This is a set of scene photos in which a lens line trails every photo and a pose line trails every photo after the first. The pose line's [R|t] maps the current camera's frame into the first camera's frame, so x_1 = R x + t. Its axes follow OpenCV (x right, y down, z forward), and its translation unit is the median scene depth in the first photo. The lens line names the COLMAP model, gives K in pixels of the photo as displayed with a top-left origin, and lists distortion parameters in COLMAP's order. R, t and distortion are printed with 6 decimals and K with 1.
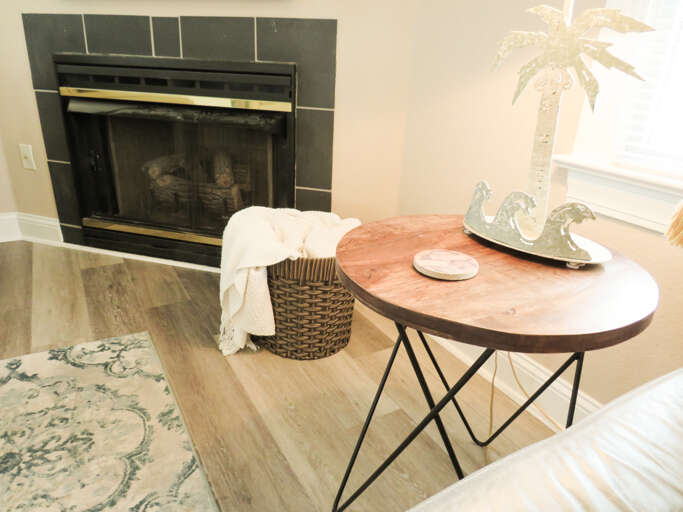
lens RADIAL K [[479.1, 0, 341.5], [0, 479.1, 256.0], [0, 0, 1]] dist [-0.047325, 0.027353]
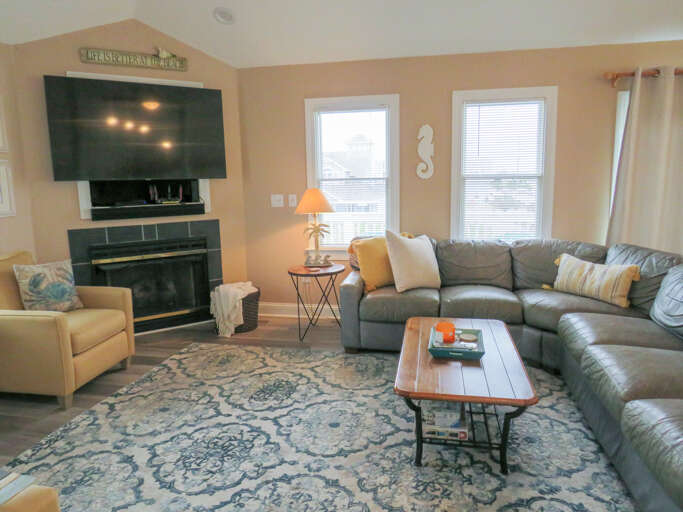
lens RADIAL K [[479.1, 0, 341.5], [0, 479.1, 256.0], [0, 0, 1]] dist [-0.047325, 0.027353]
pose [[0.657493, -0.177612, 0.732228, -1.796252], [0.335734, 0.939071, -0.073683, 0.188999], [-0.674527, 0.294280, 0.677062, -1.495768]]
